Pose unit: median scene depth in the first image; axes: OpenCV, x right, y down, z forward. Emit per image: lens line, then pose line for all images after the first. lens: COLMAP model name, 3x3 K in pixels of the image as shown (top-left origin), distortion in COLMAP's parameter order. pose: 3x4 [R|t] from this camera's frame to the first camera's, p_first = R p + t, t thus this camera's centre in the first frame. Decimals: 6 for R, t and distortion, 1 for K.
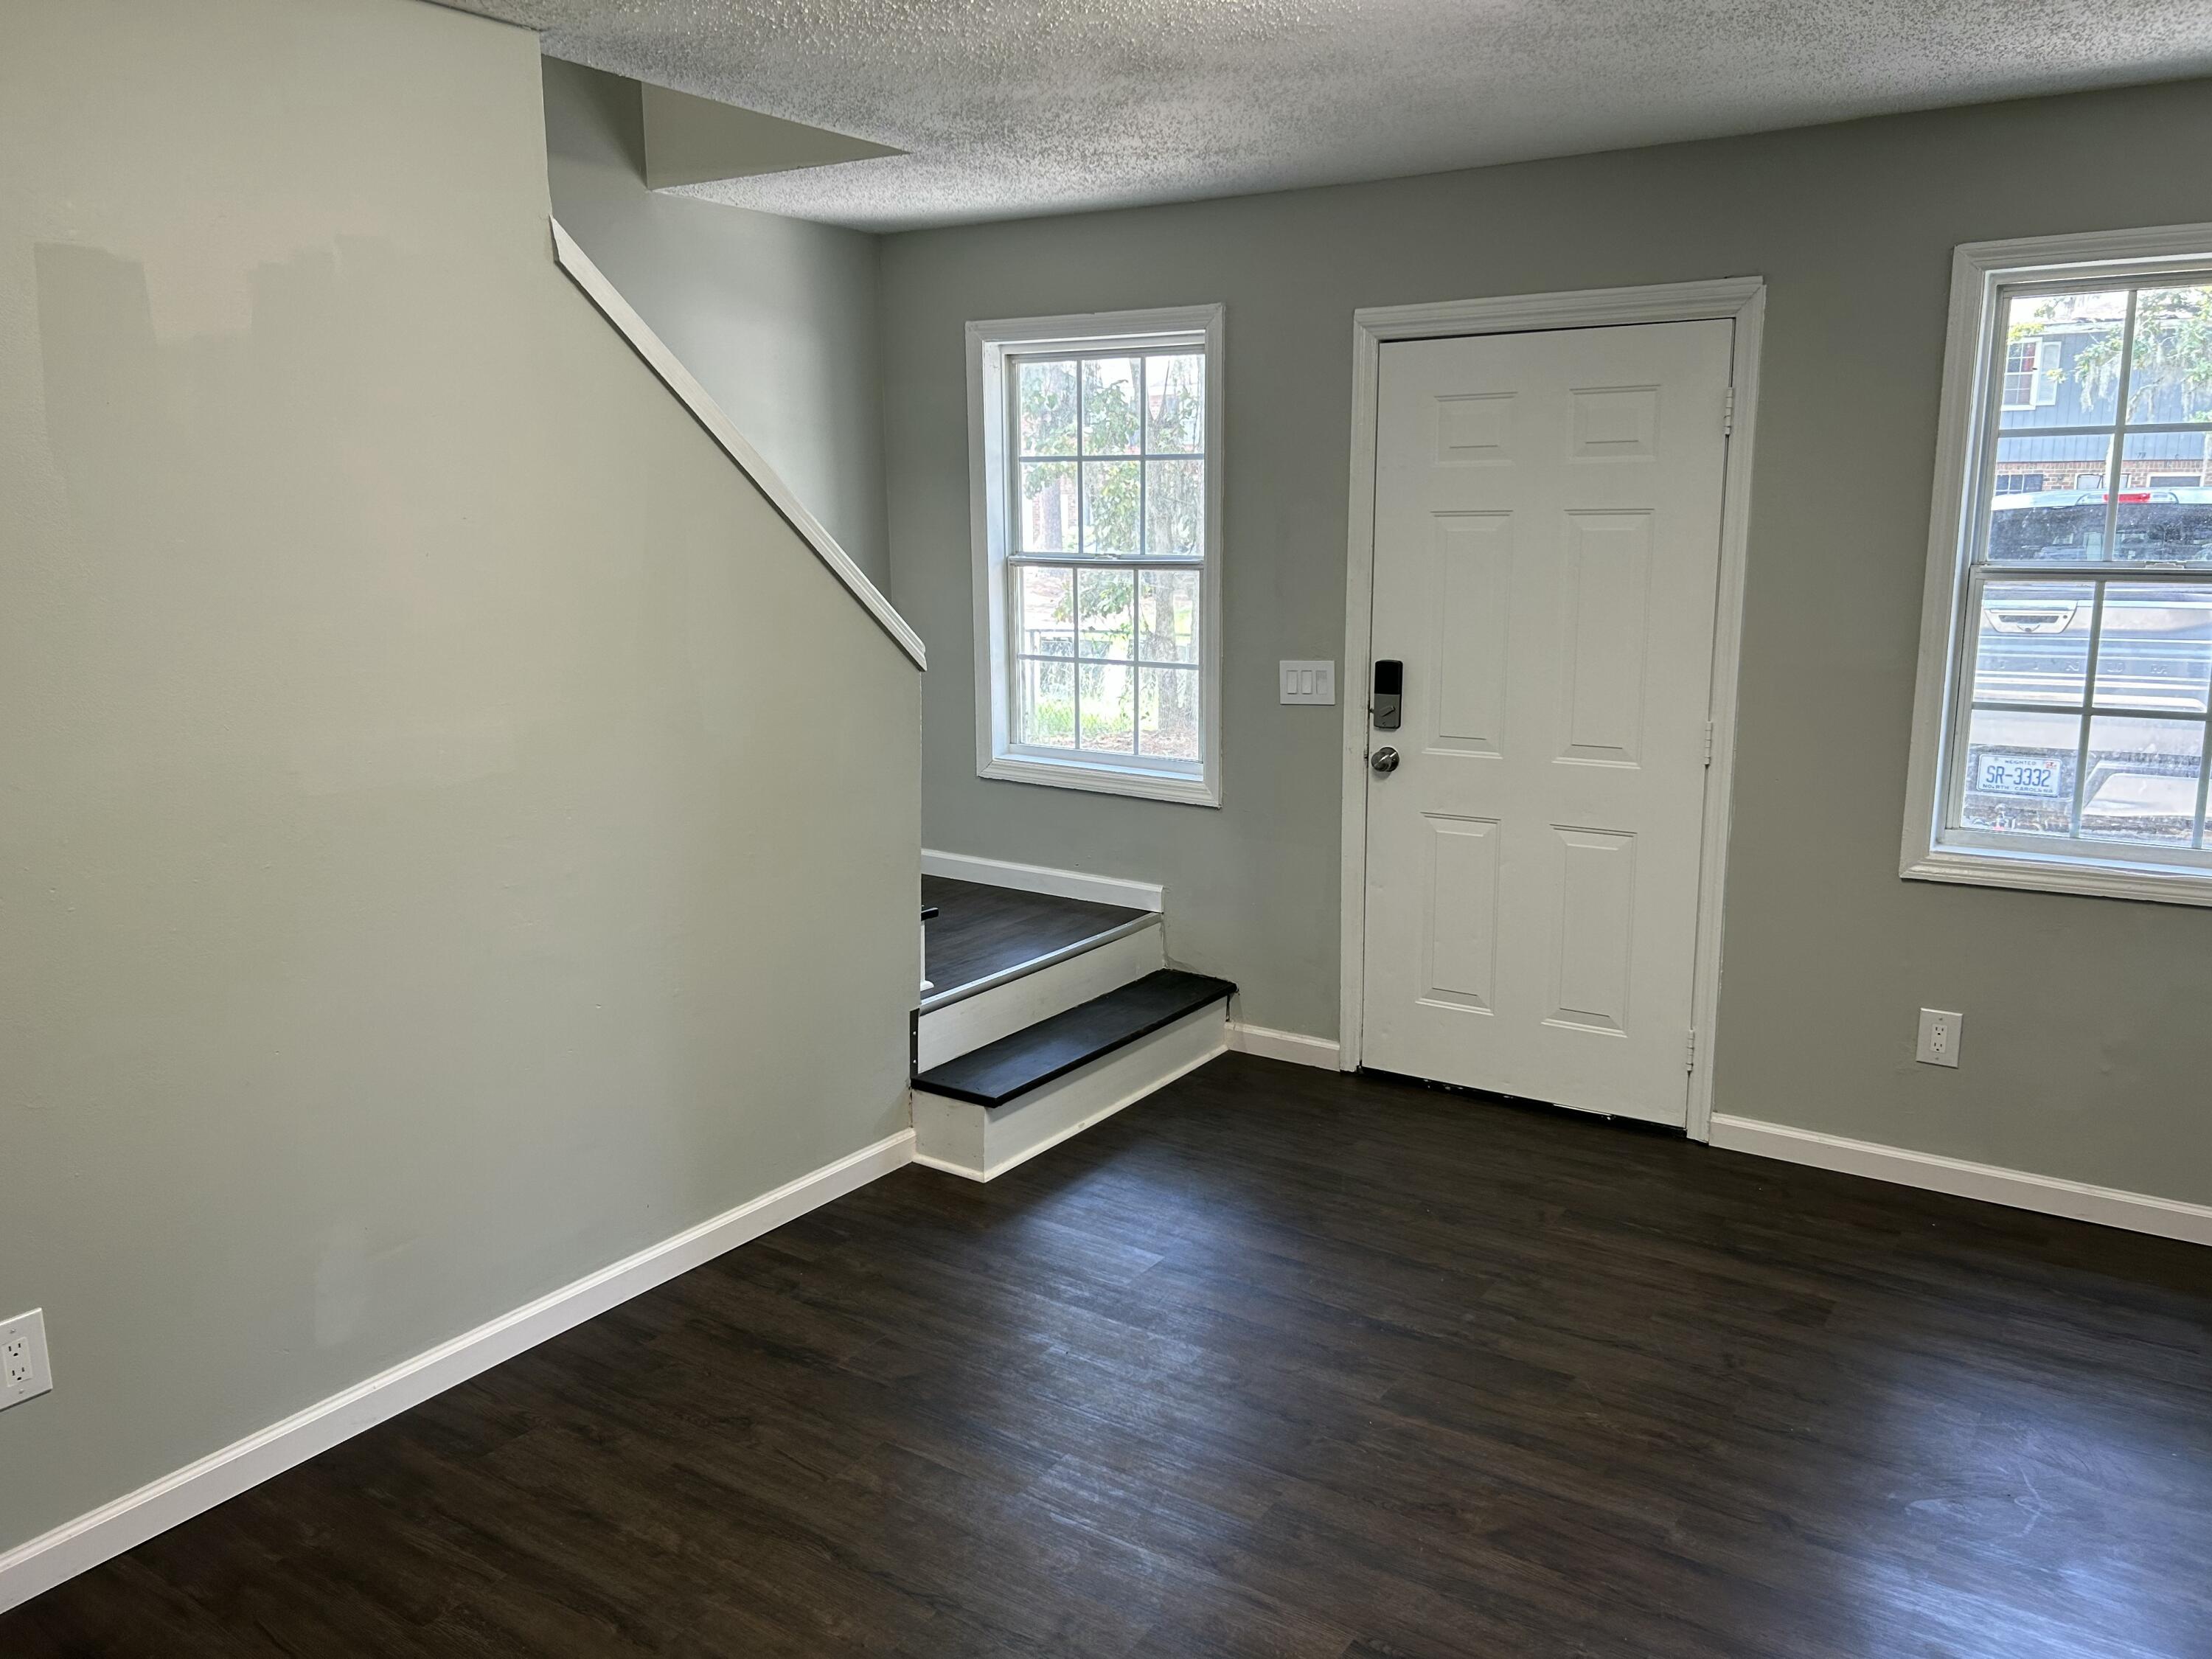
lens RADIAL K [[1654.0, 0, 1097.4], [0, 1654.0, 819.2], [0, 0, 1]] dist [0.079685, -0.096031]
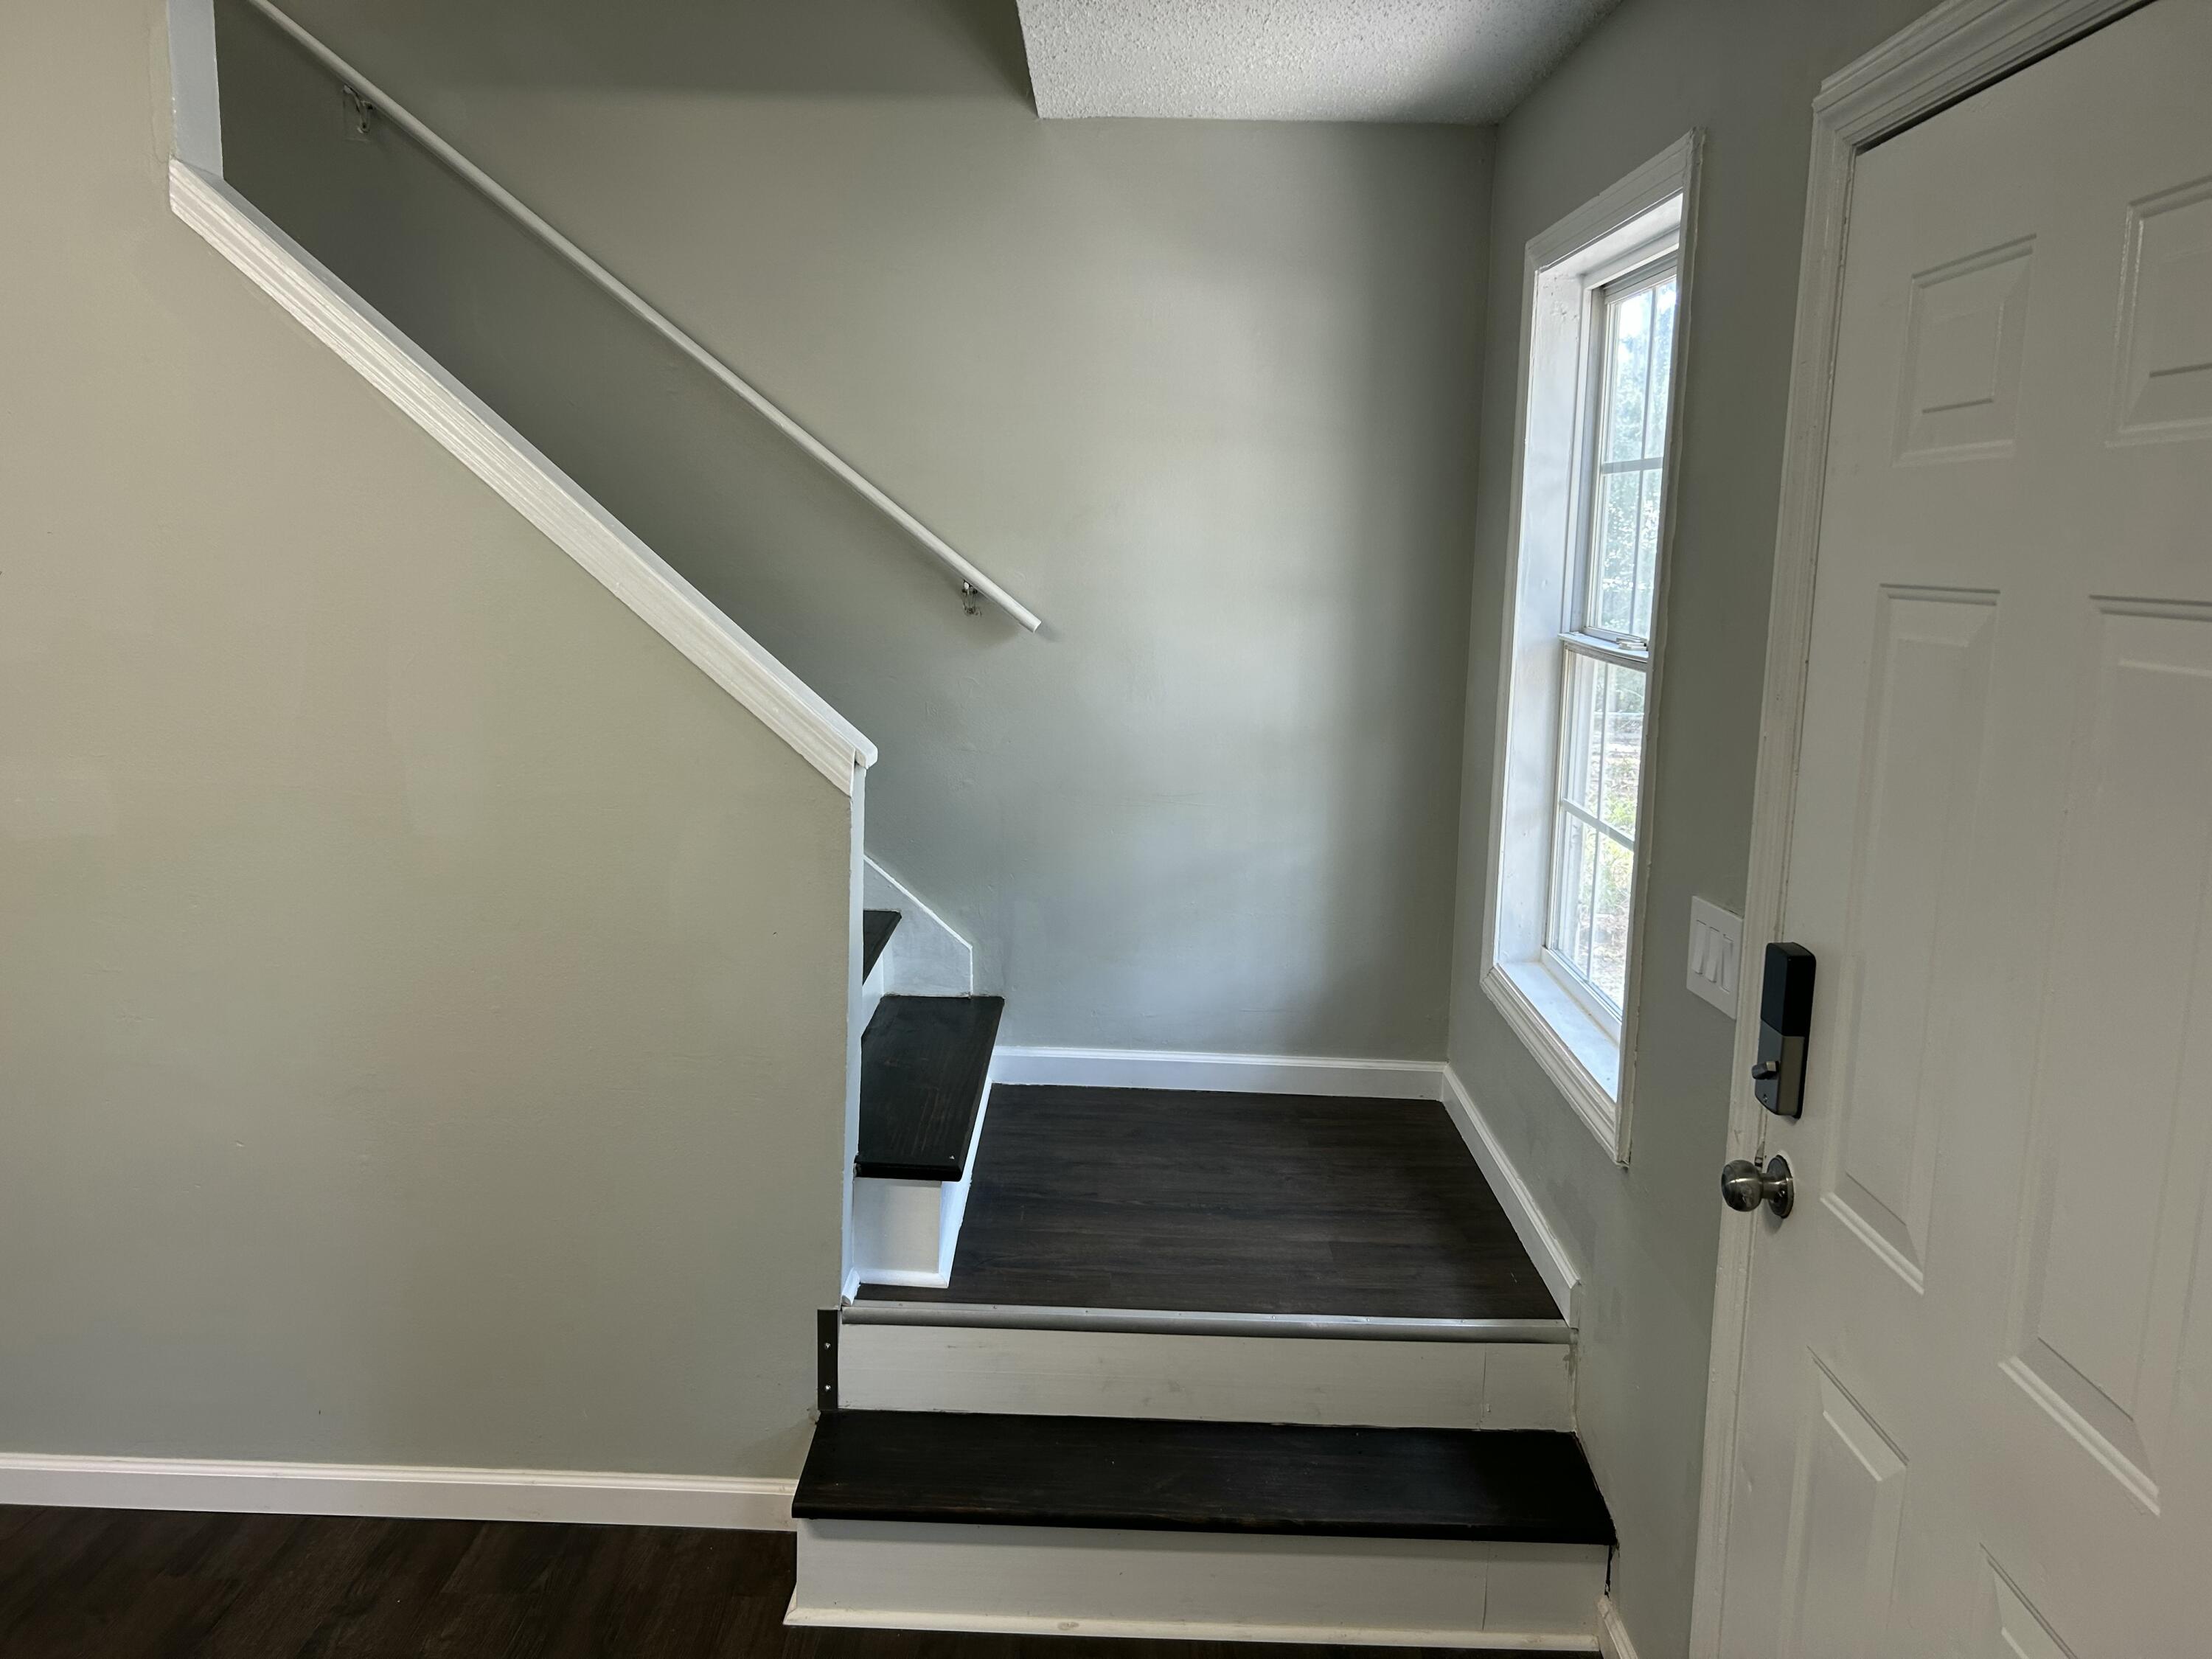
lens RADIAL K [[1684.7, 0, 1096.3], [0, 1684.7, 832.1], [0, 0, 1]] dist [0.087294, -0.093427]
pose [[0.530057, 0.157008, -0.833299, 0.424306], [-0.169678, 0.982472, 0.077184, -0.125703], [0.830812, 0.100480, 0.547408, 0.627108]]
